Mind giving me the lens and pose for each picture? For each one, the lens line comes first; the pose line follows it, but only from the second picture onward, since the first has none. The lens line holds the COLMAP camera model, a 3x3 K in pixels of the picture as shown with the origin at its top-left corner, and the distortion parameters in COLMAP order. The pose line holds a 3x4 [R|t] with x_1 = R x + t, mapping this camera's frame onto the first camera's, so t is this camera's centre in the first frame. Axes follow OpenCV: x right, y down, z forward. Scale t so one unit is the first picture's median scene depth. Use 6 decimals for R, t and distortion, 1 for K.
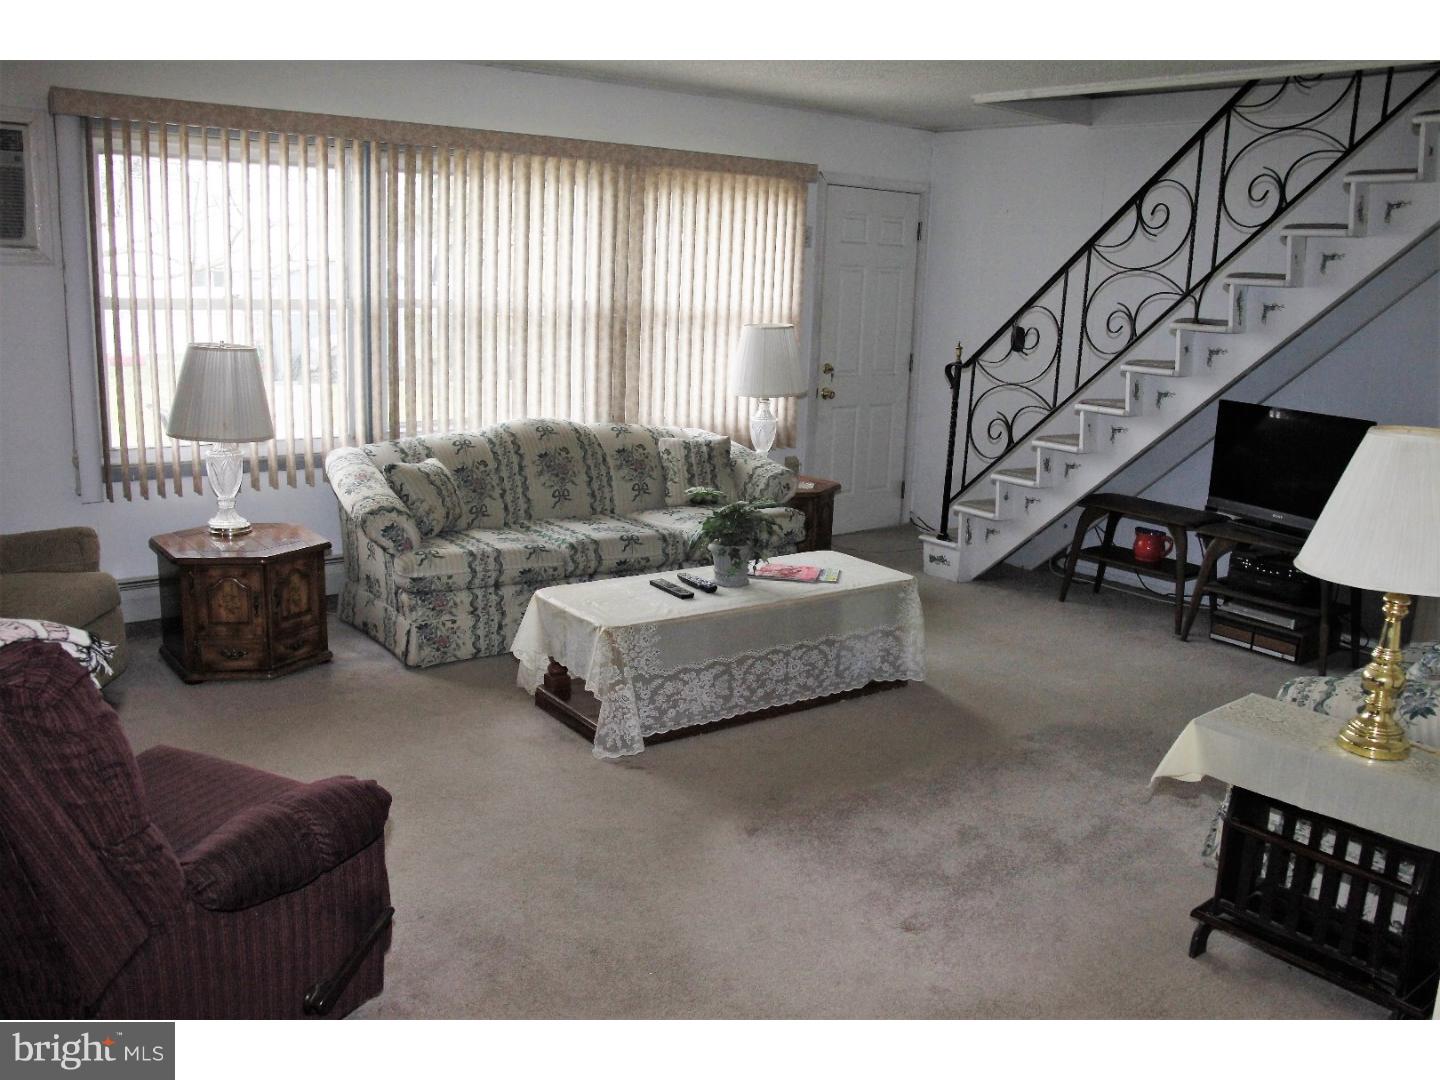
lens RADIAL K [[1197.7, 0, 720.0], [0, 1197.7, 540.0], [0, 0, 1]] dist [-0.174182, 0.118267]
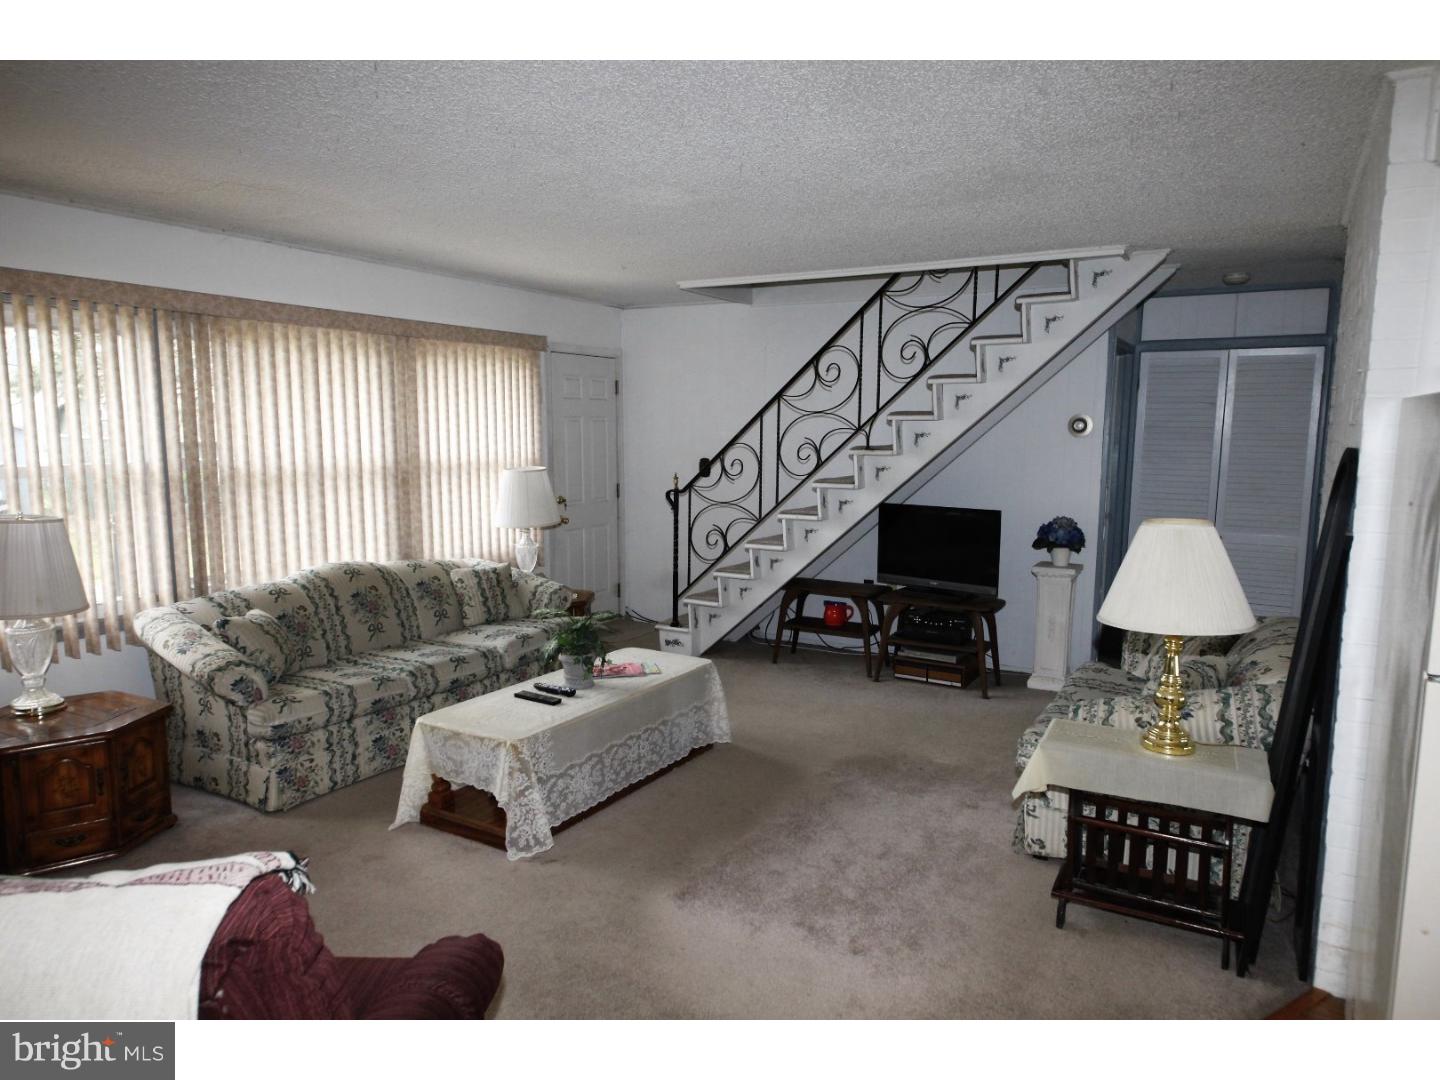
lens RADIAL K [[939.8, 0, 722.1], [0, 939.8, 535.0], [0, 0, 1]] dist [0.079153, -0.050356]
pose [[0.919411, -0.079135, 0.385255, -0.177988], [0.113430, 0.991279, -0.067081, -0.029115], [-0.376586, 0.105375, 0.920369, 0.043805]]
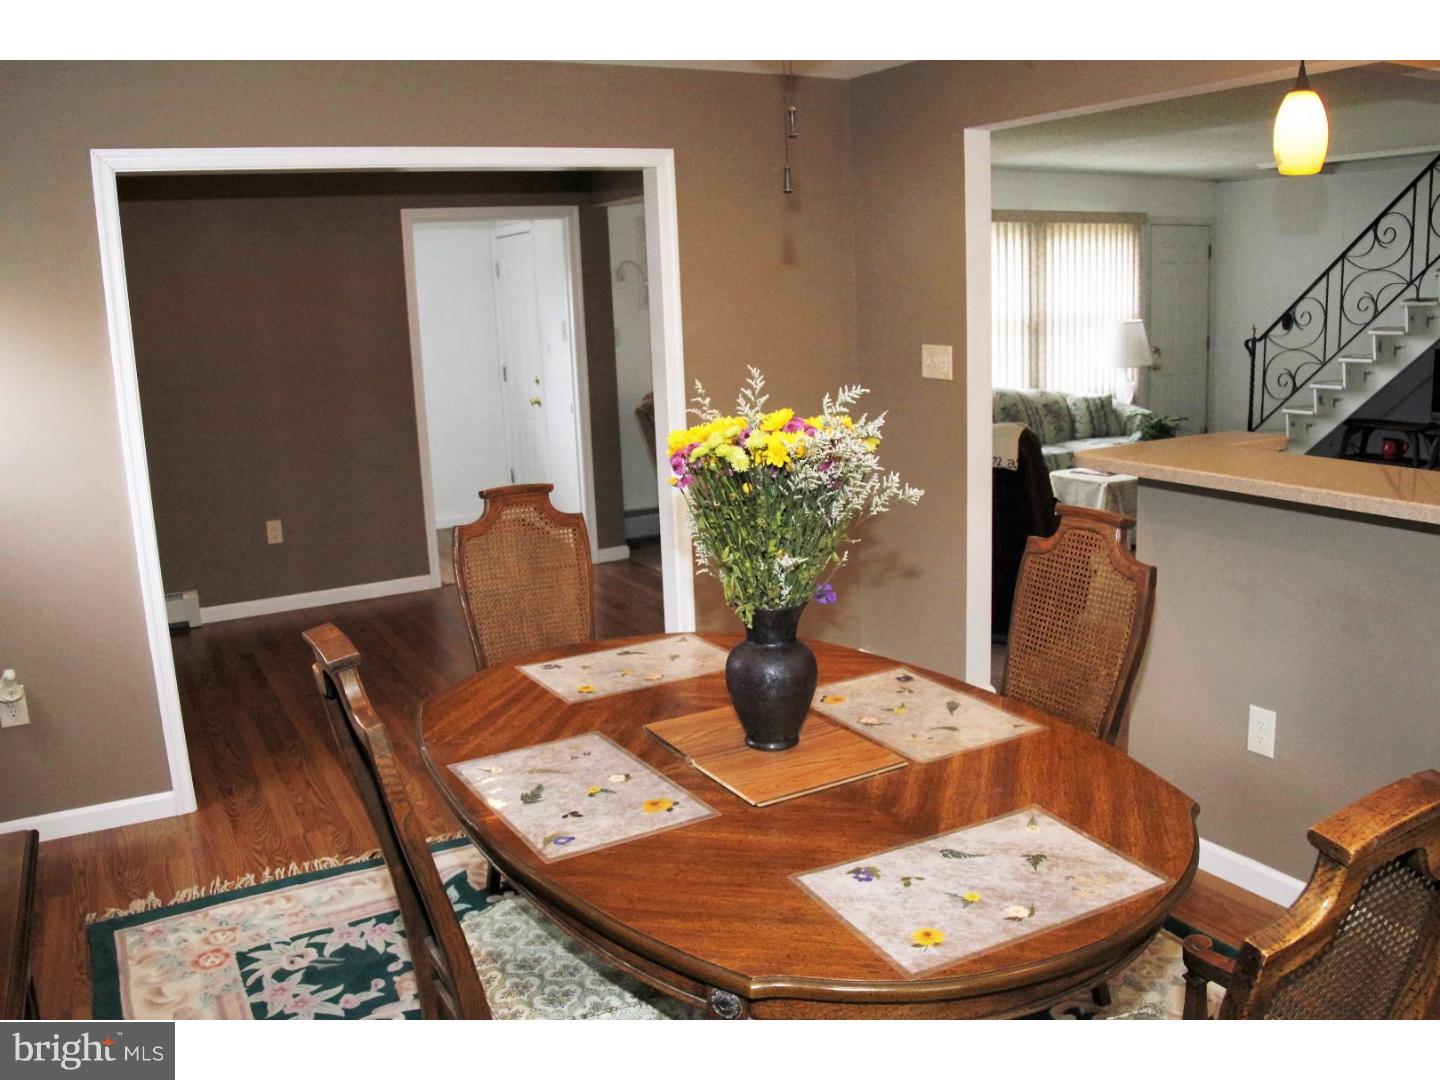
lens RADIAL K [[1212.2, 0, 720.0], [0, 1212.2, 540.0], [0, 0, 1]] dist [-0.179390, 0.105782]
pose [[0.987894, -0.047499, -0.147678, -0.306052], [0.044499, 0.998732, -0.023559, 0.130014], [0.148610, 0.016703, 0.988755, -0.660657]]
